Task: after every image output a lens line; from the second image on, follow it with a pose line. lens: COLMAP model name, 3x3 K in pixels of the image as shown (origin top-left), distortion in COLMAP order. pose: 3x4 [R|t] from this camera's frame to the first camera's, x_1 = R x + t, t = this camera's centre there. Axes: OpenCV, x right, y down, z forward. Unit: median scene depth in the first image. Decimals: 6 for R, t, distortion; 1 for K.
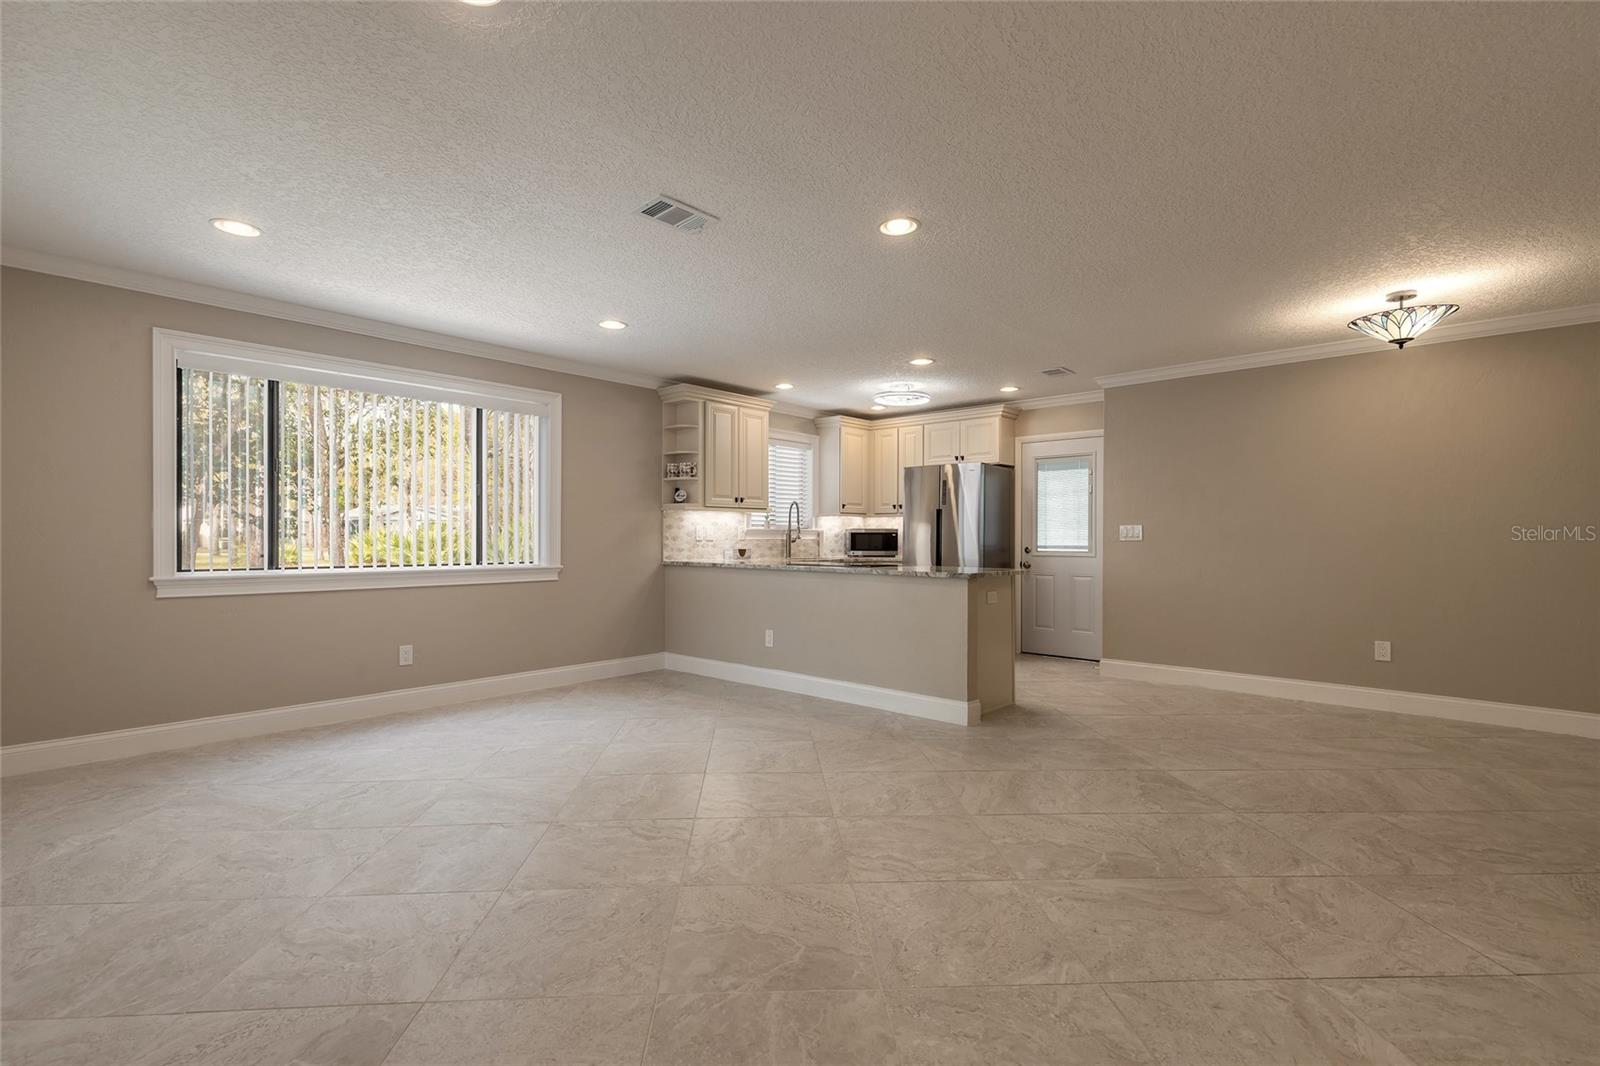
lens RADIAL K [[726.7, 0, 806.4], [0, 726.7, 542.5], [0, 0, 1]] dist [0.012581, -0.001797]
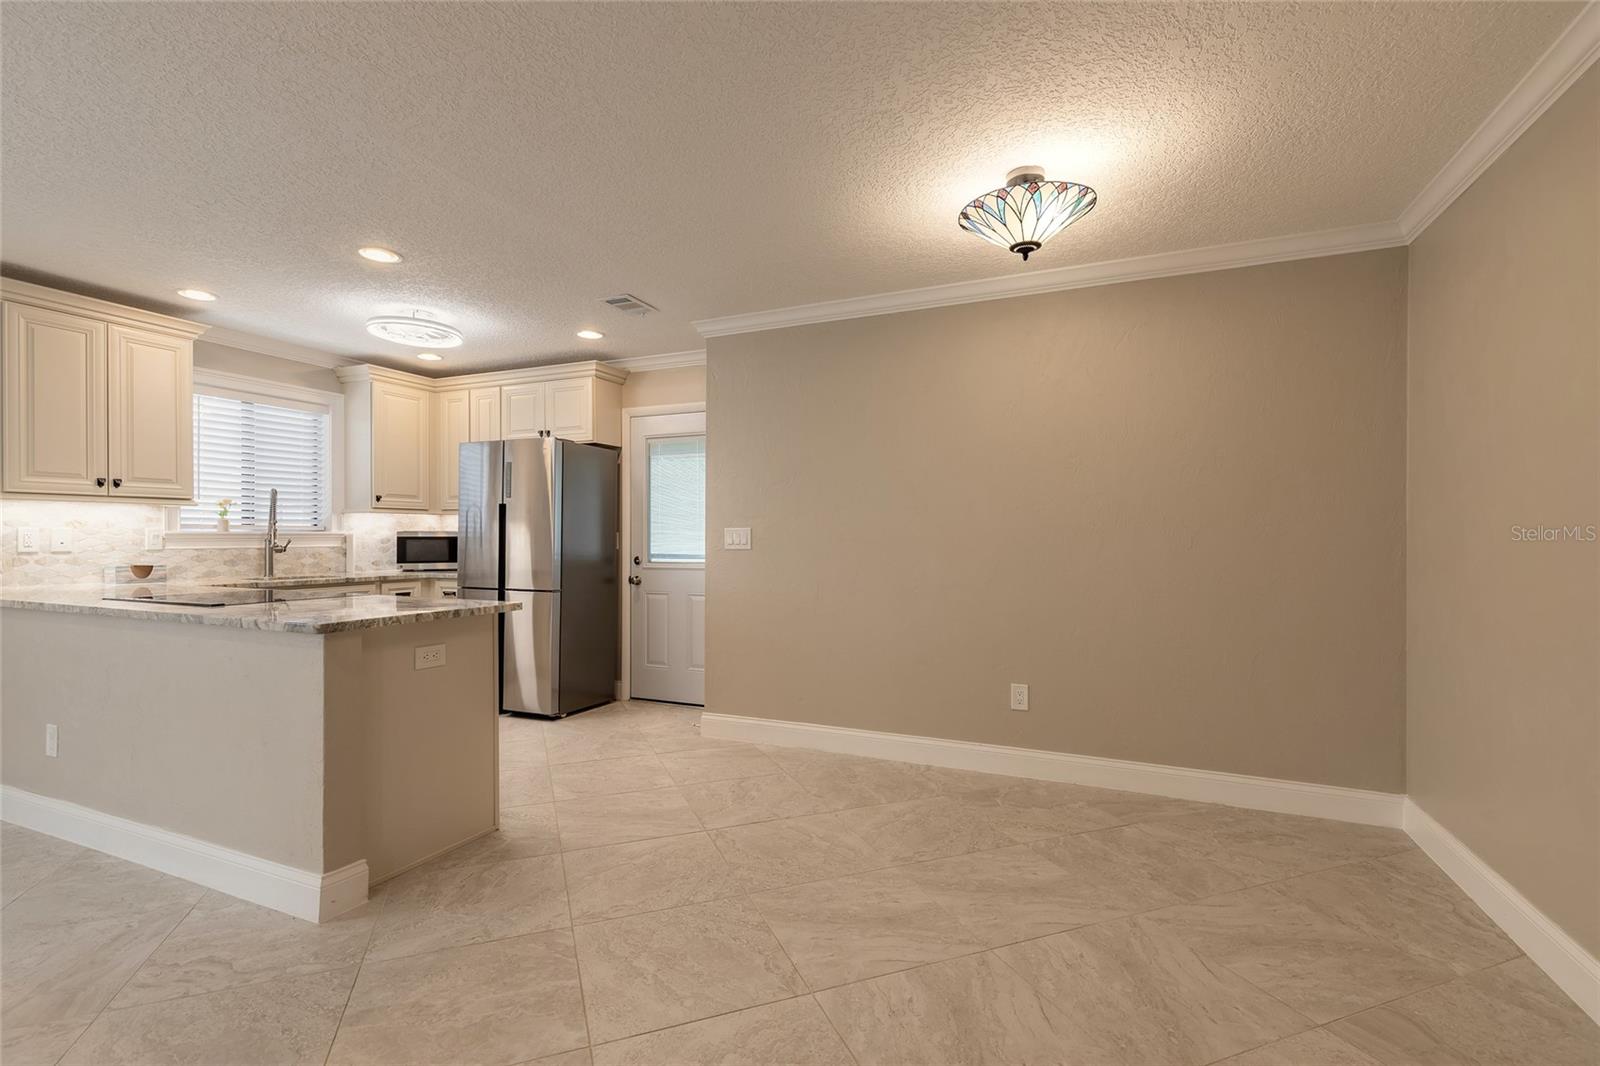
lens RADIAL K [[726.7, 0, 795.8], [0, 726.7, 536.9], [0, 0, 1]] dist [0.012581, -0.001797]
pose [[0.953699, -0.001393, 0.300760, 0.312910], [0.003165, 0.999980, -0.005403, -0.012413], [-0.300747, 0.006104, 0.953685, 0.330902]]
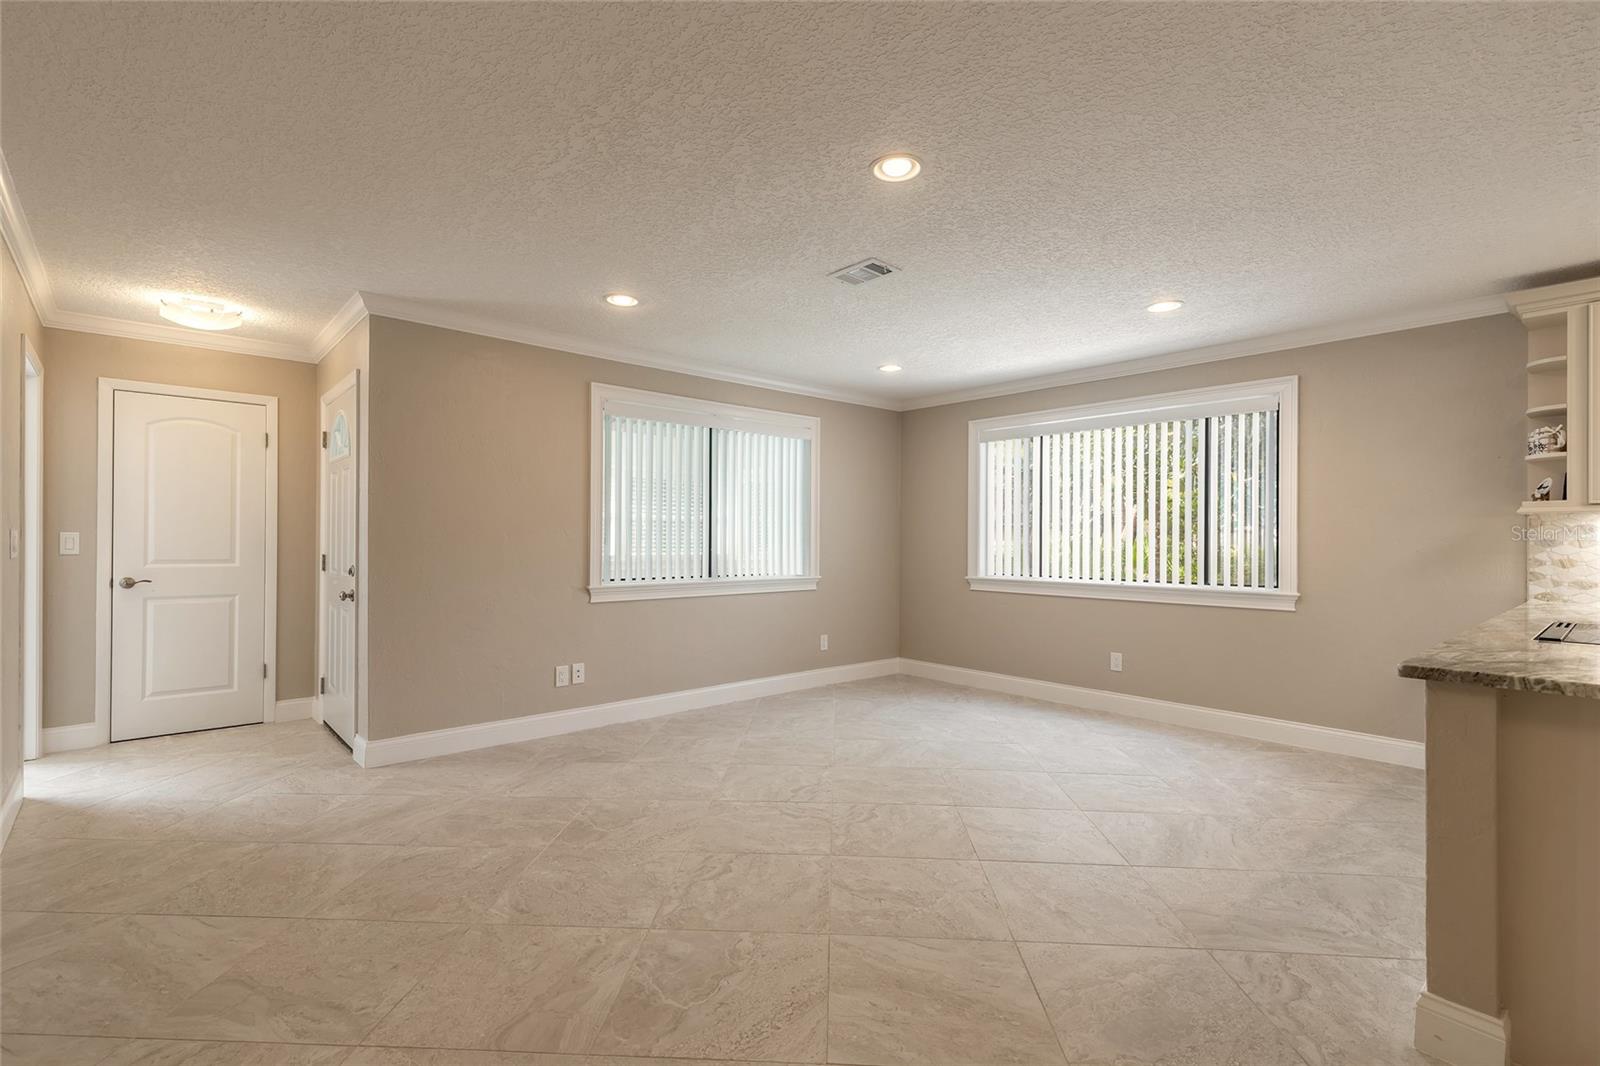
lens RADIAL K [[726.7, 0, 789.7], [0, 726.7, 544.3], [0, 0, 1]] dist [0.012581, -0.001797]
pose [[-0.119194, -0.001432, -0.992870, 0.534749], [-0.013047, 0.999915, 0.000125, -0.015137], [0.992785, 0.012969, -0.119202, 0.570948]]
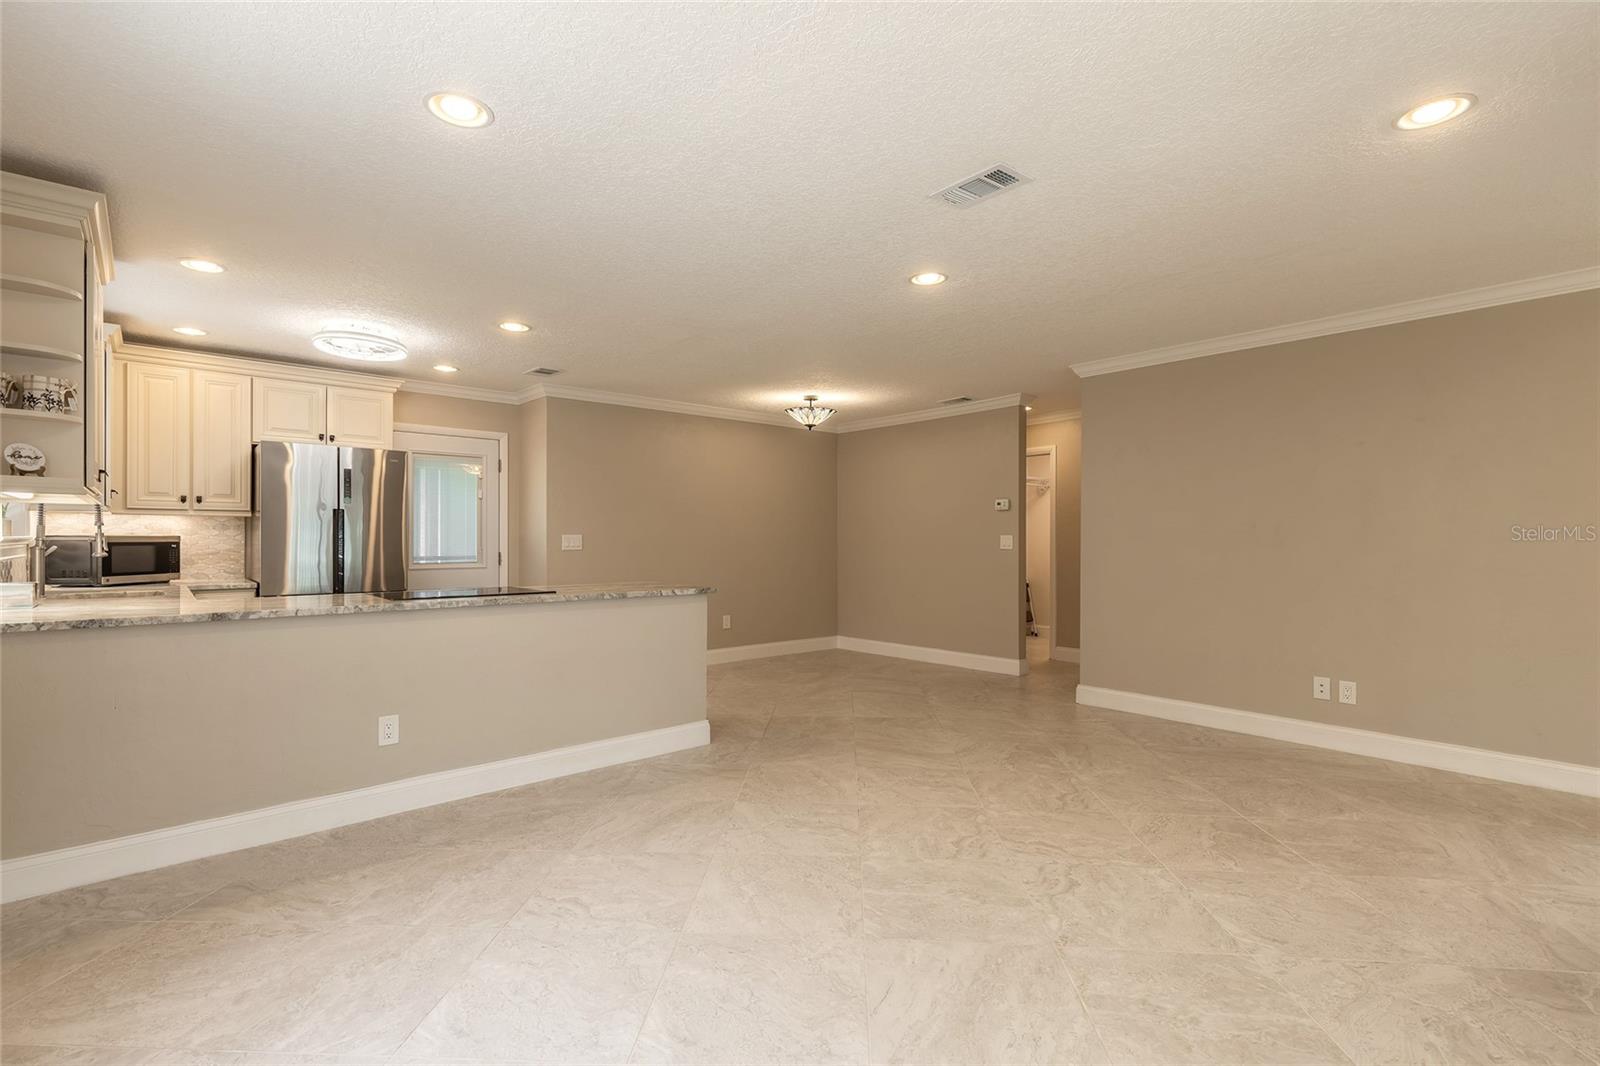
lens RADIAL K [[726.7, 0, 785.5], [0, 726.7, 540.2], [0, 0, 1]] dist [0.012581, -0.001797]
pose [[0.140119, -0.005073, 0.990122, -0.598708], [0.005507, 0.999975, 0.004344, -0.021152], [-0.990119, 0.004844, 0.140143, 0.618464]]
